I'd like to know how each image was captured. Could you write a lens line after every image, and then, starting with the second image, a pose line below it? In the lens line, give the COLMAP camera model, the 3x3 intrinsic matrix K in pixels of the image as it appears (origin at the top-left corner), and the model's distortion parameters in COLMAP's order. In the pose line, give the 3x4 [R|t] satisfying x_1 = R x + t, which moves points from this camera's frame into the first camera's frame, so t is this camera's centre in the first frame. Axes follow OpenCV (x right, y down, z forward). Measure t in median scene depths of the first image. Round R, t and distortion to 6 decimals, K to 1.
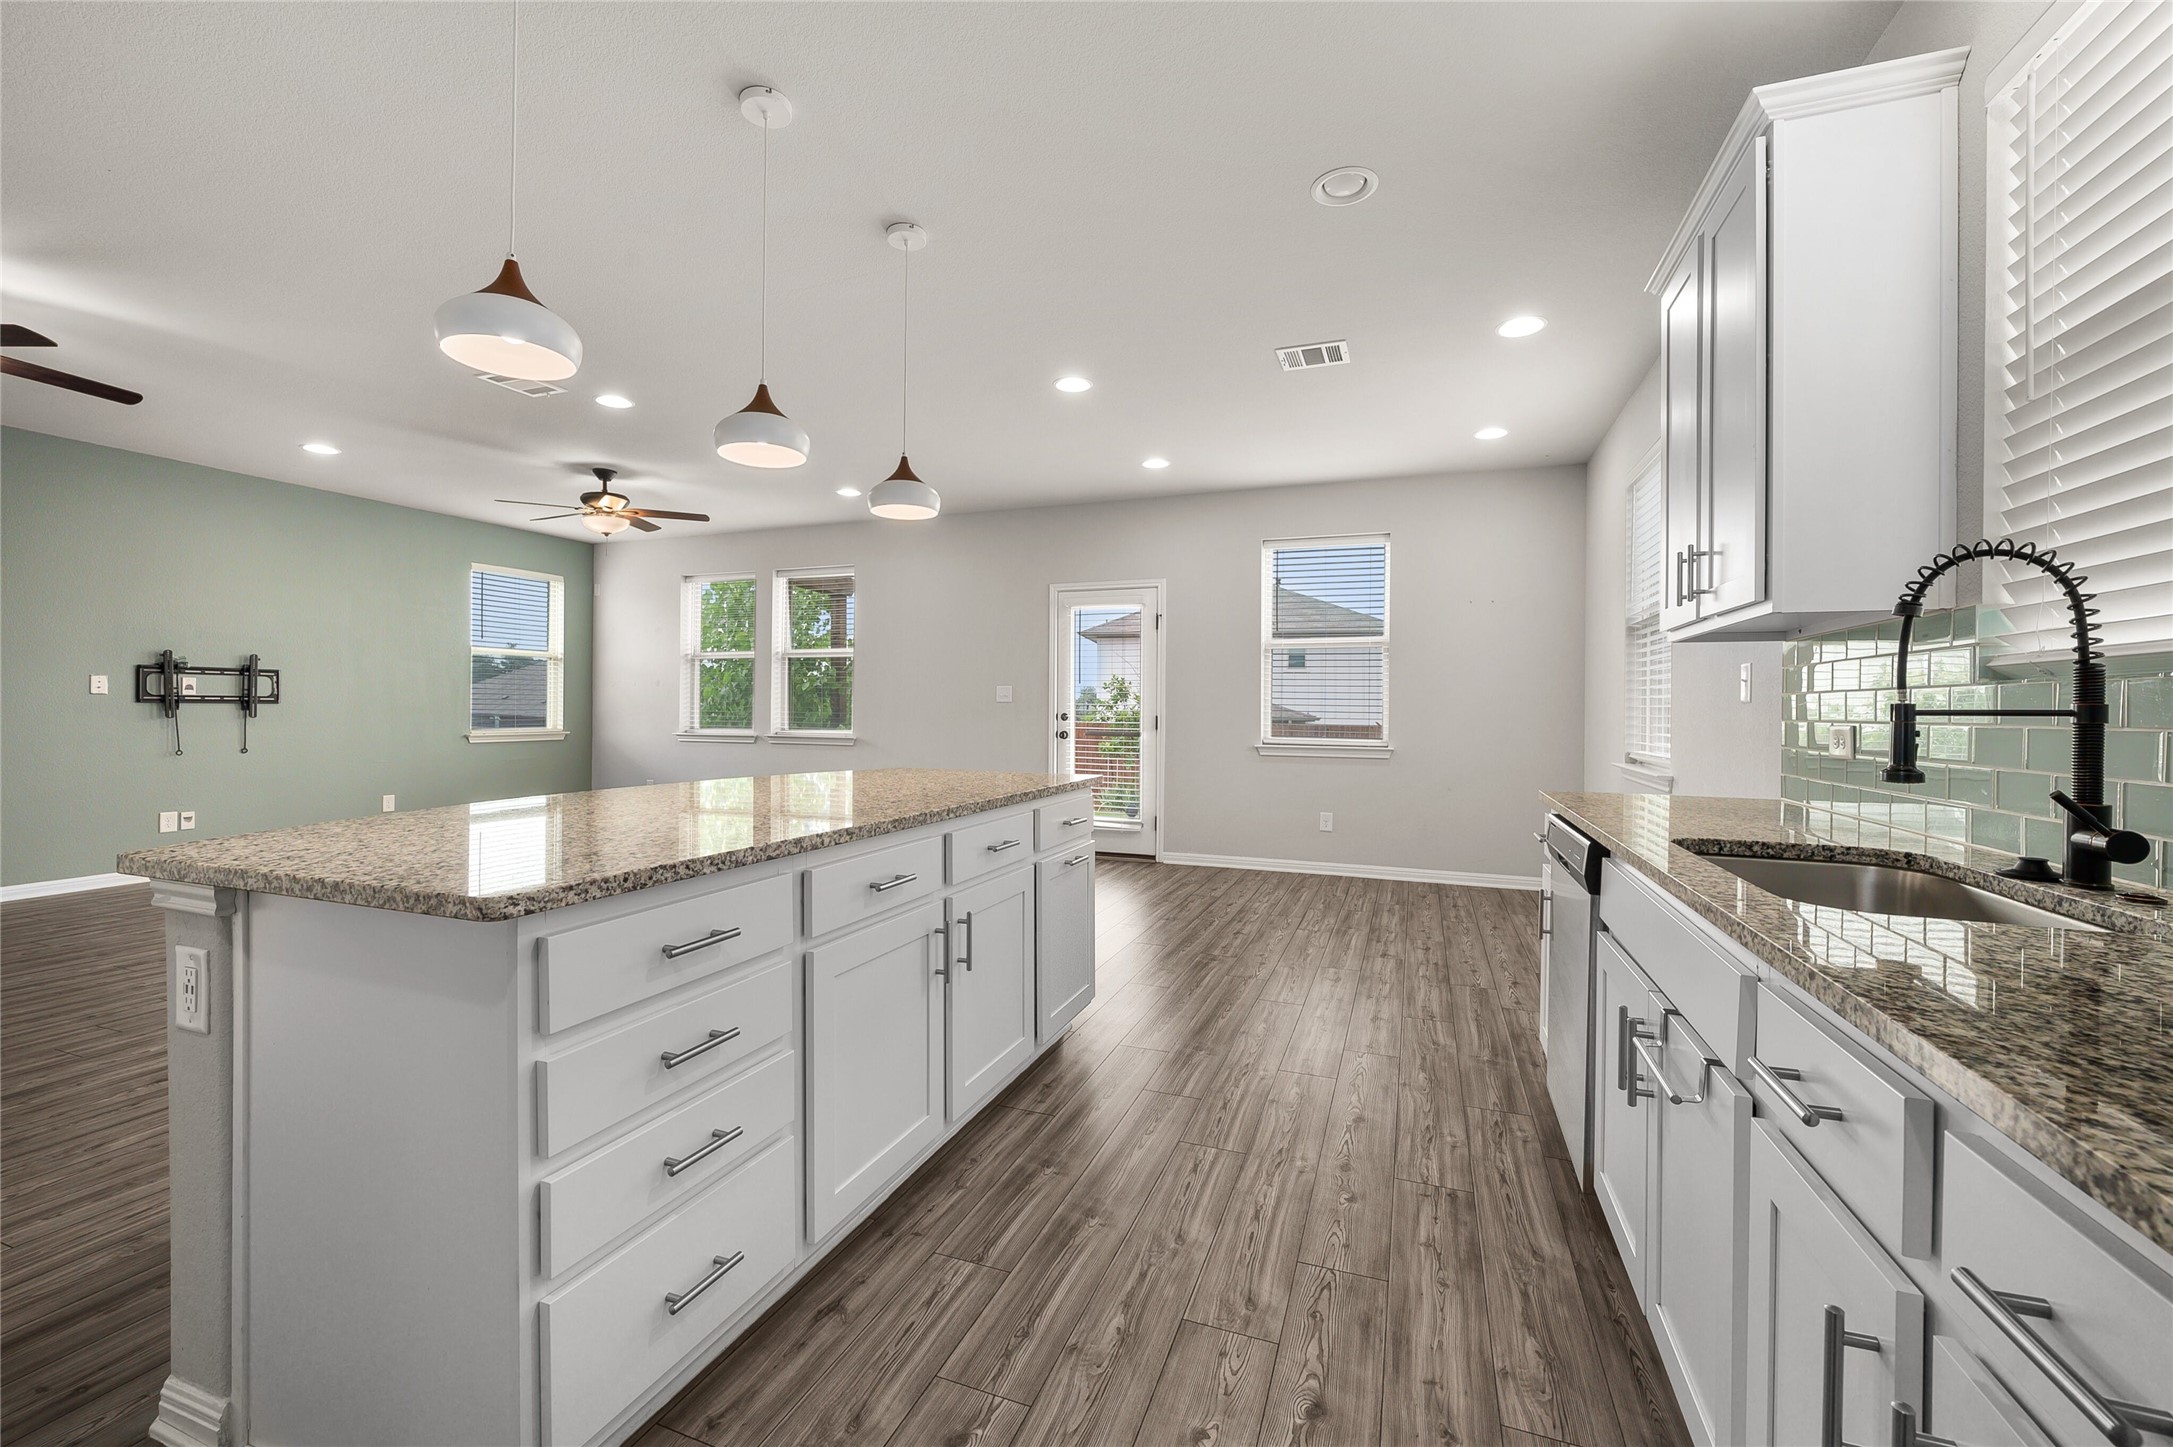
lens RADIAL K [[876.4, 0, 1082.0], [0, 876.4, 711.5], [0, 0, 1]] dist [-0.006873, 0.001066]
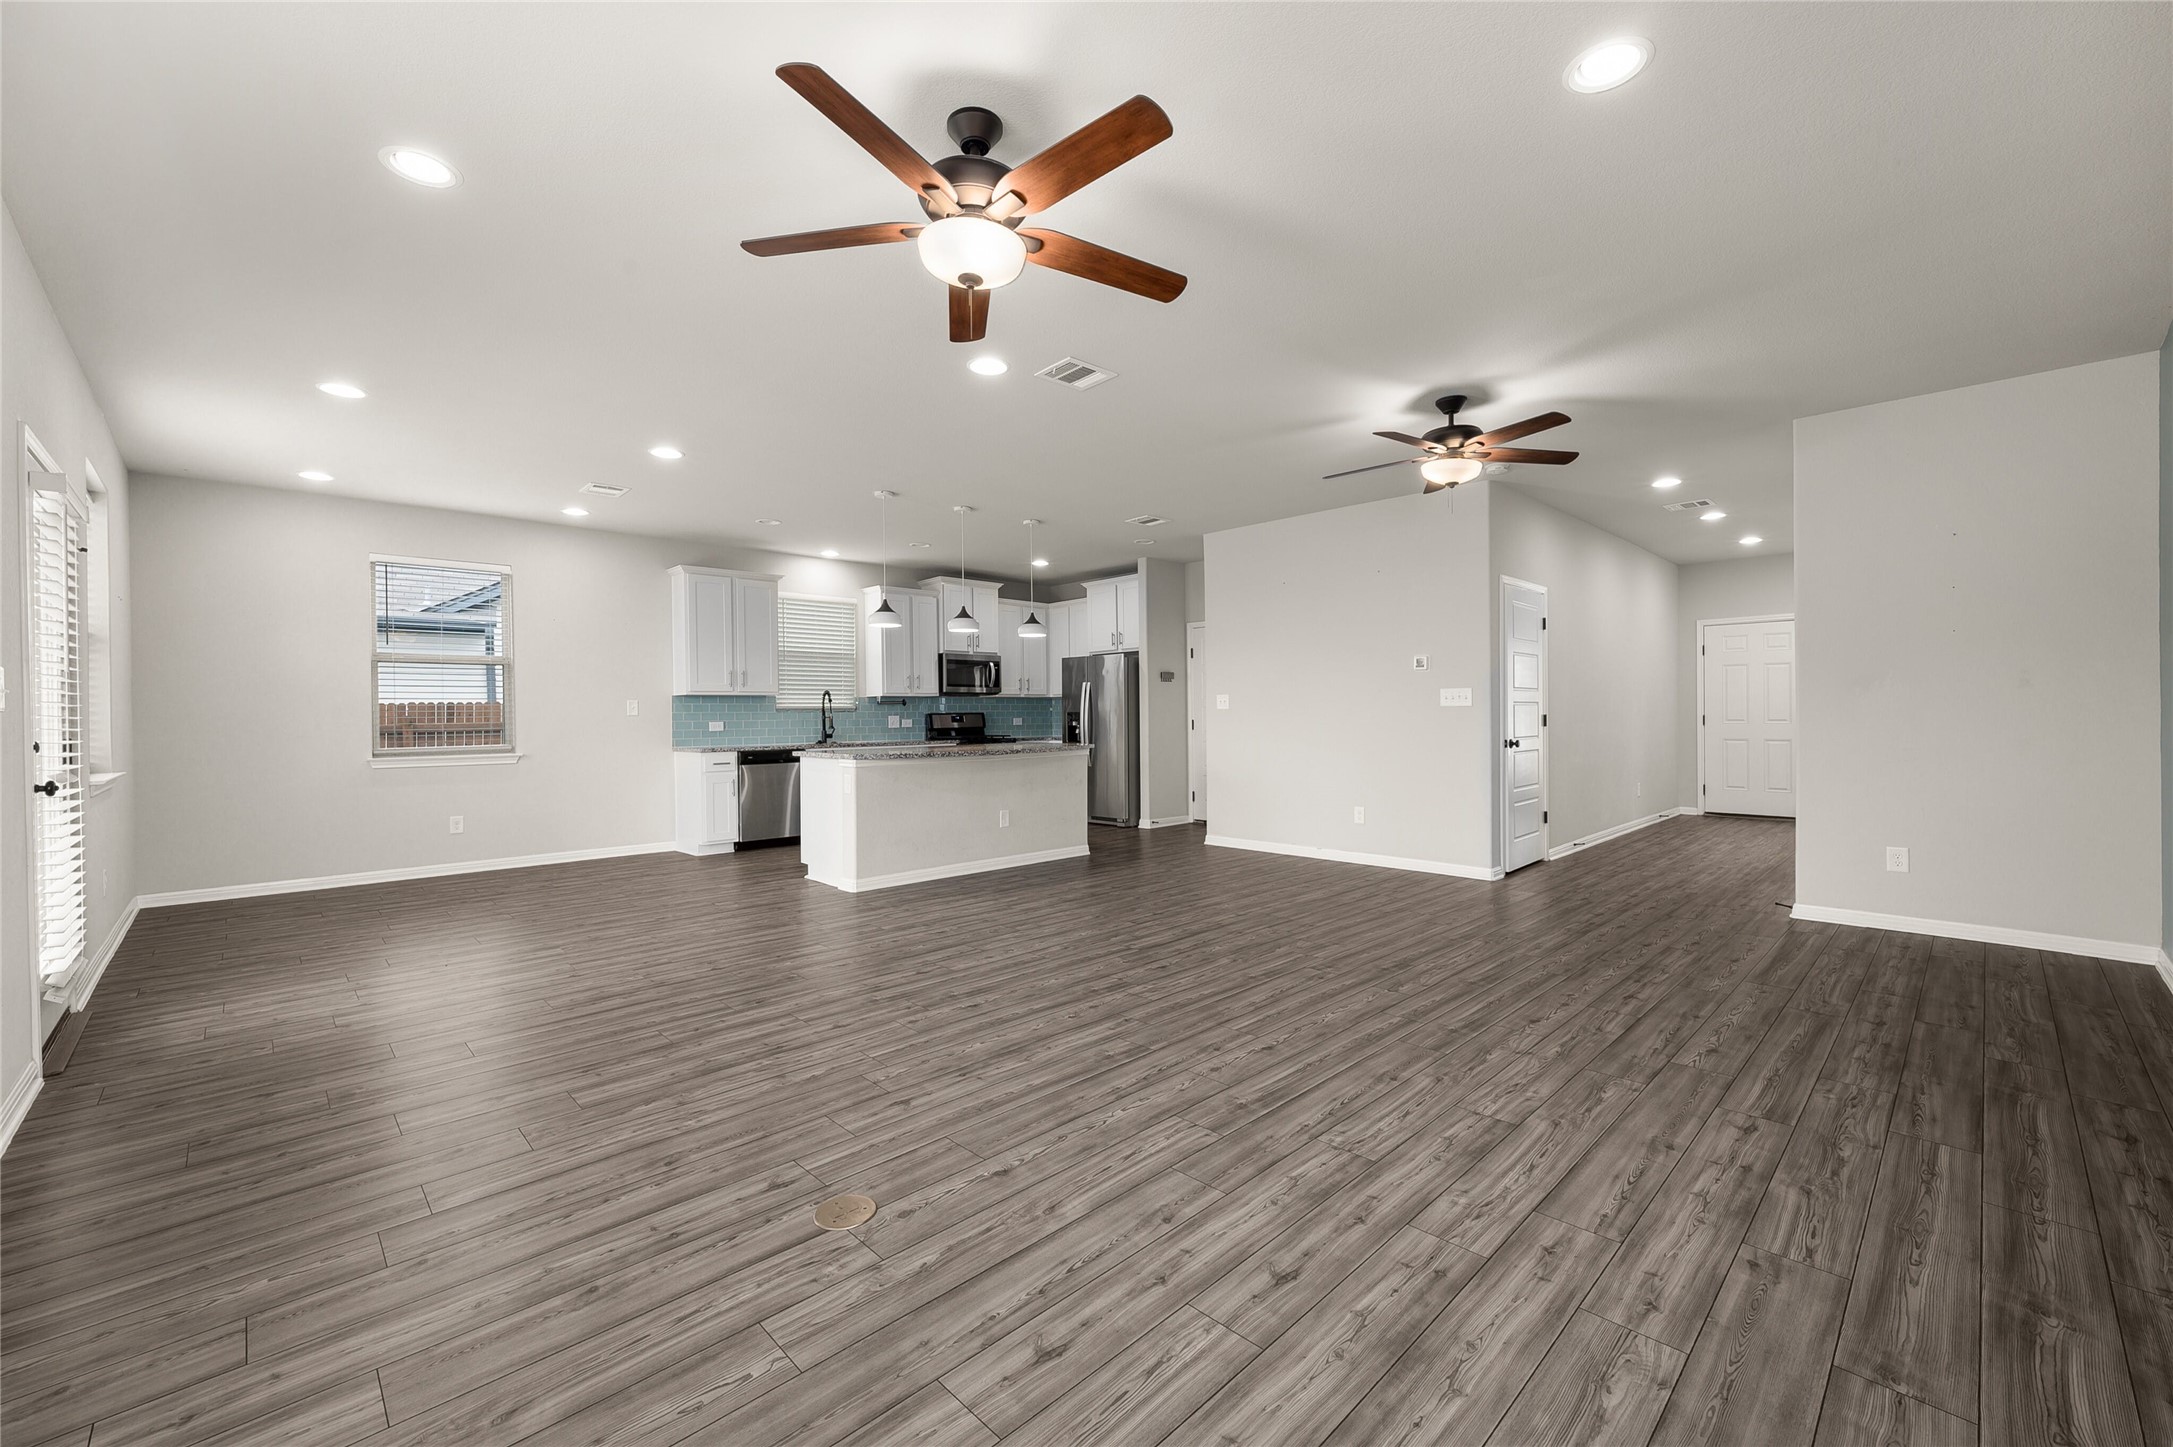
lens RADIAL K [[877.8, 0, 1085.1], [0, 877.8, 718.6], [0, 0, 1]] dist [-0.005470, 0.001151]
pose [[-0.905985, -0.000313, 0.423310, -0.786542], [0.004546, 0.999935, 0.010470, -0.011328], [-0.423286, 0.011410, -0.905924, 1.392055]]
